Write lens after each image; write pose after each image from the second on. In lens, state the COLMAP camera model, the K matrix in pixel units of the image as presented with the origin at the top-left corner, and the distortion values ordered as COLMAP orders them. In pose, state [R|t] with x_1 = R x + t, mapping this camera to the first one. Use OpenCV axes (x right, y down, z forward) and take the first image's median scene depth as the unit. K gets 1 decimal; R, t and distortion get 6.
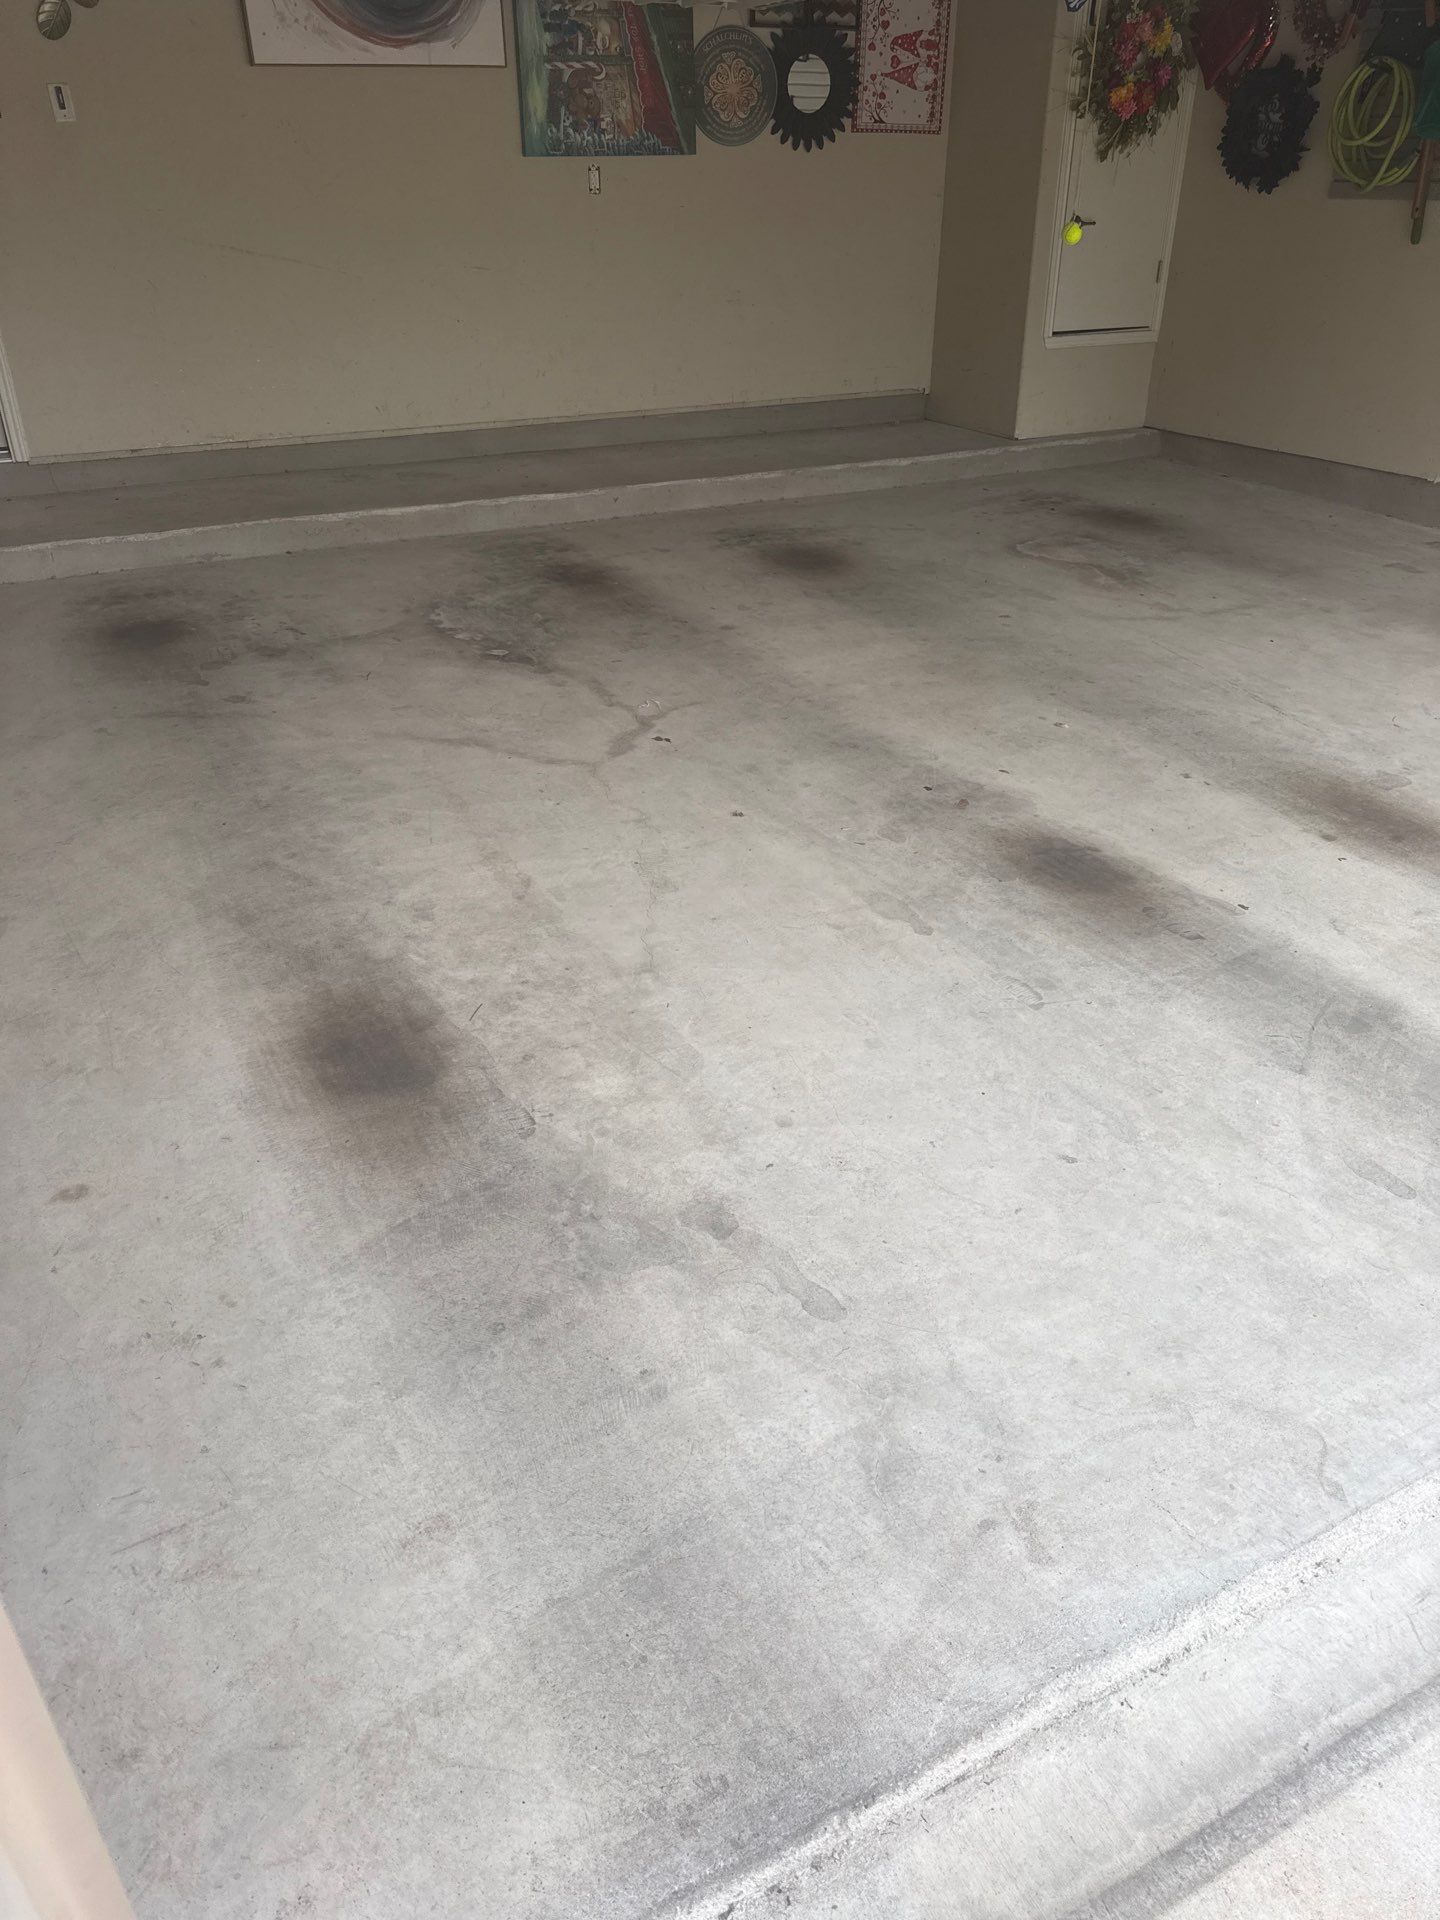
lens RADIAL K [[1368.4, 0, 726.7], [0, 1368.4, 966.0], [0, 0, 1]] dist [0.030469, -0.032448]
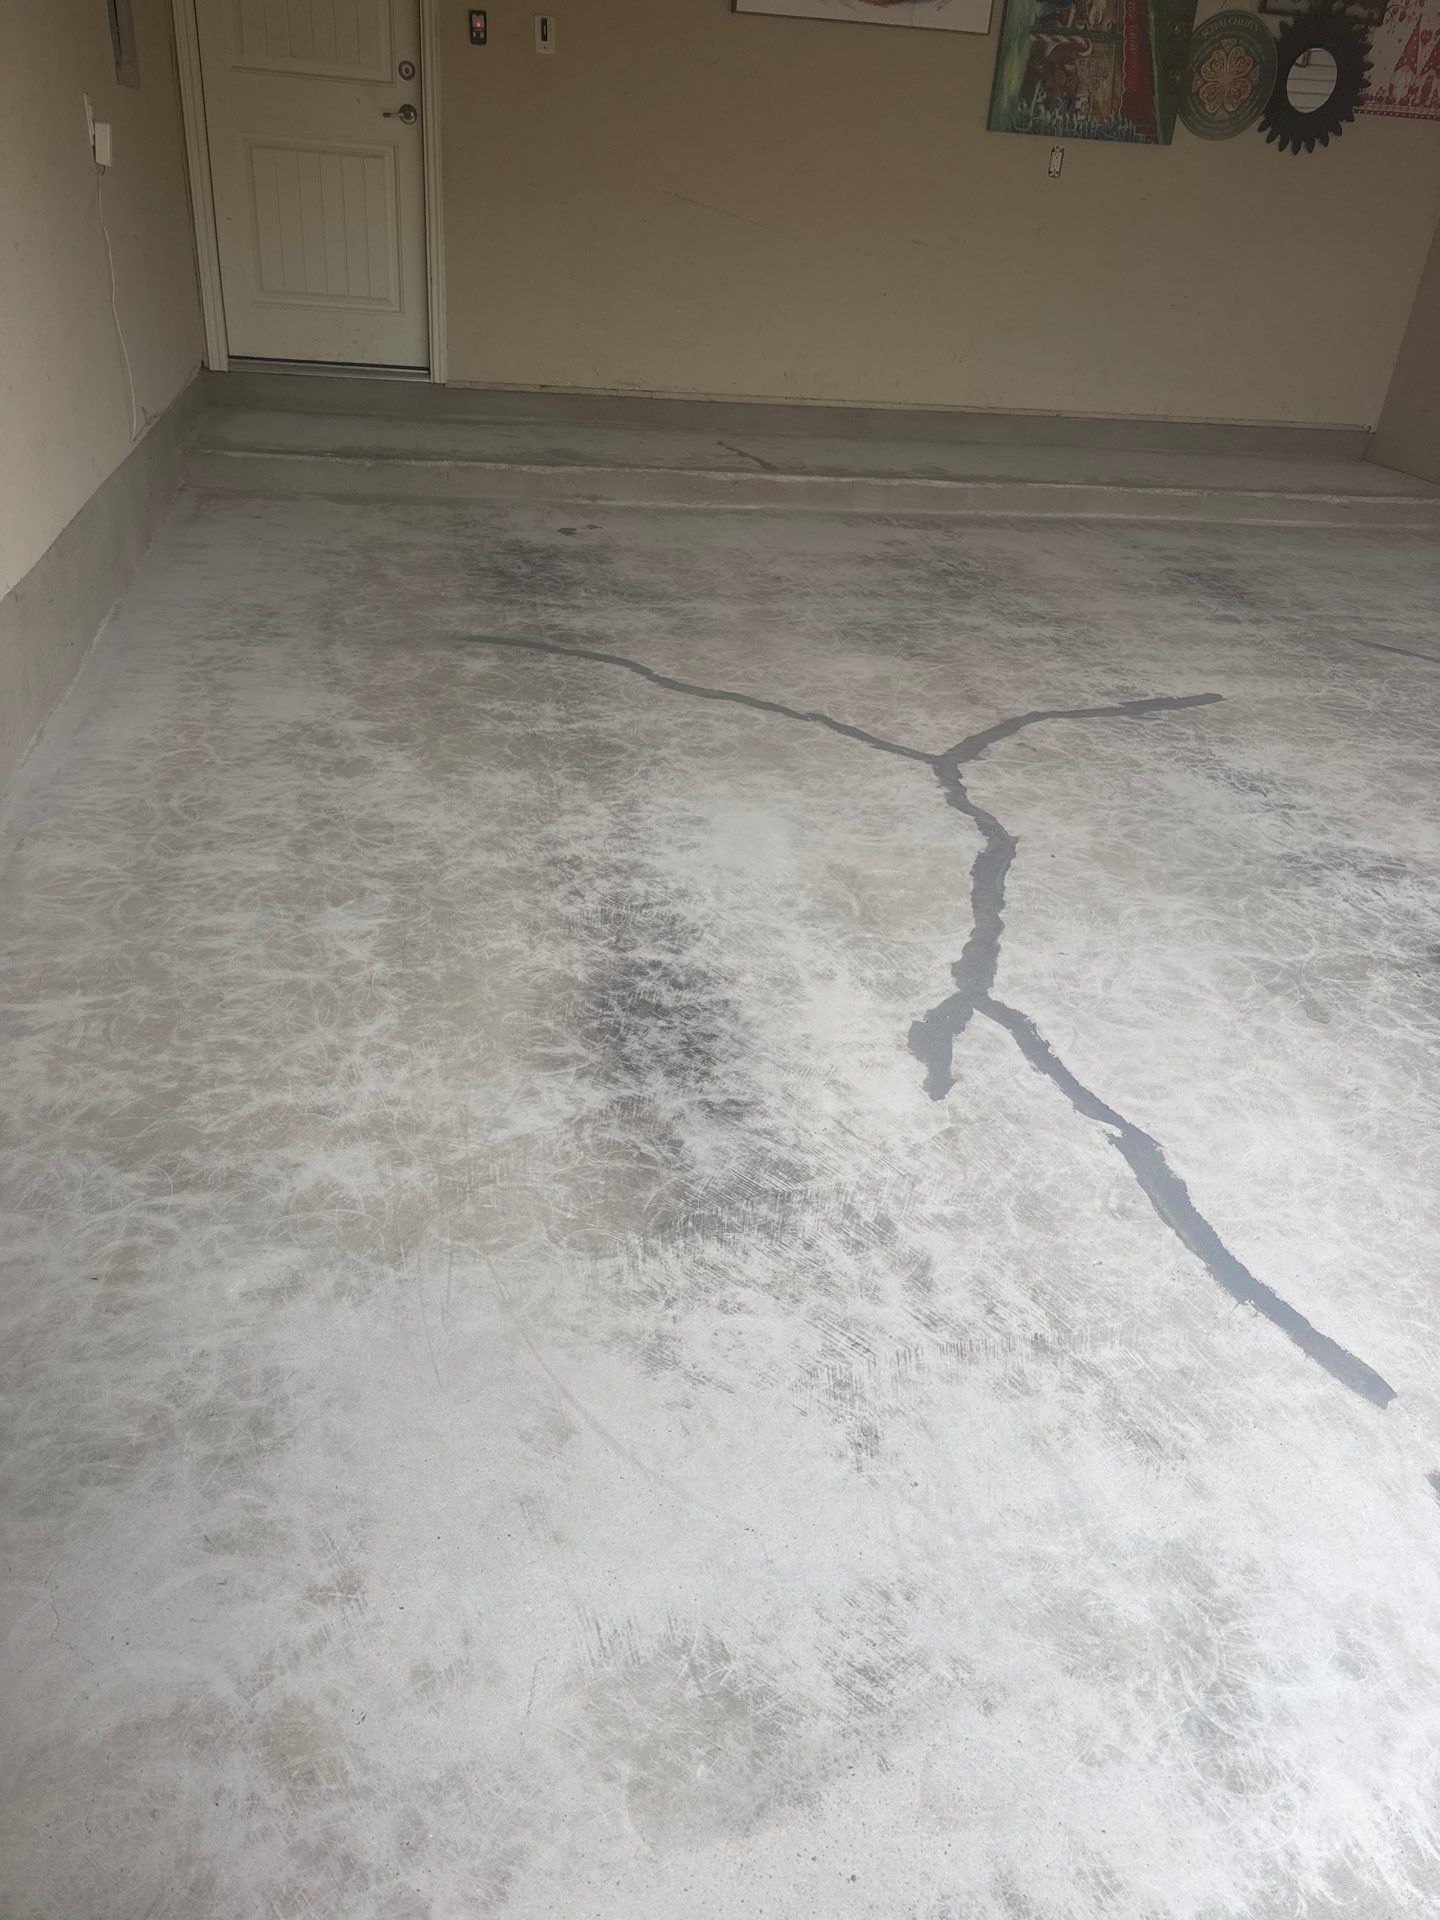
lens RADIAL K [[1379.6, 0, 739.8], [0, 1379.6, 958.1], [0, 0, 1]] dist [0.014543, -0.009789]
pose [[0.962586, 0.193714, -0.189481, -0.020211], [-0.196781, 0.980444, 0.002676, 0.003745], [0.186293, 0.034710, 0.981881, 0.049462]]
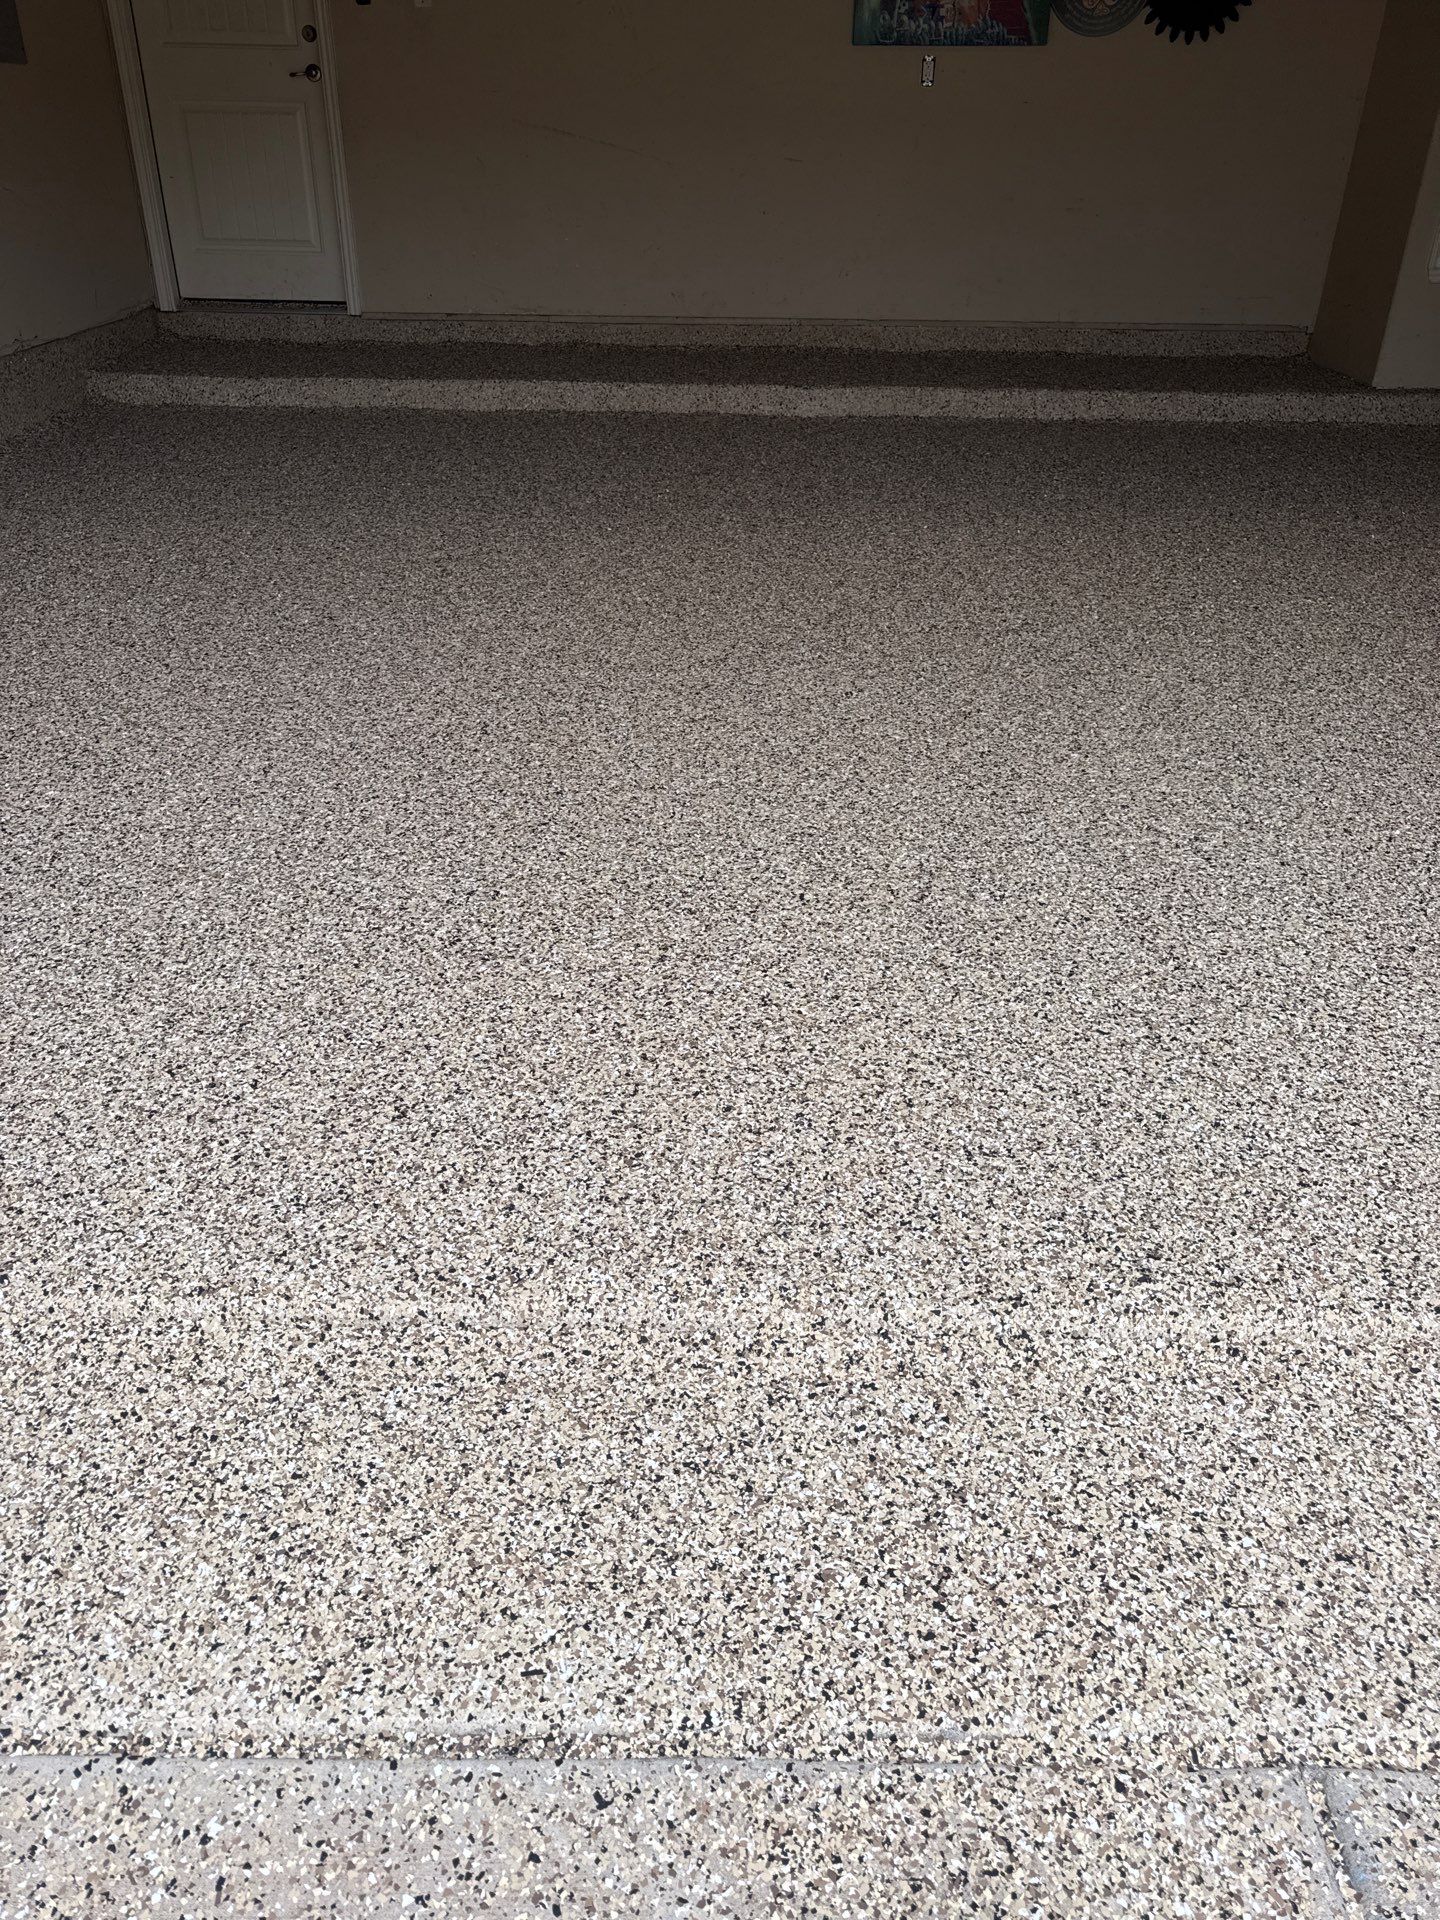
lens RADIAL K [[1374.7, 0, 709.2], [0, 1374.7, 943.1], [0, 0, 1]] dist [0.028433, -0.026140]
pose [[0.884620, 0.248727, -0.394439, 0.316542], [-0.246026, 0.967507, 0.058324, -0.000795], [0.396129, 0.045447, 0.917069, 0.084469]]
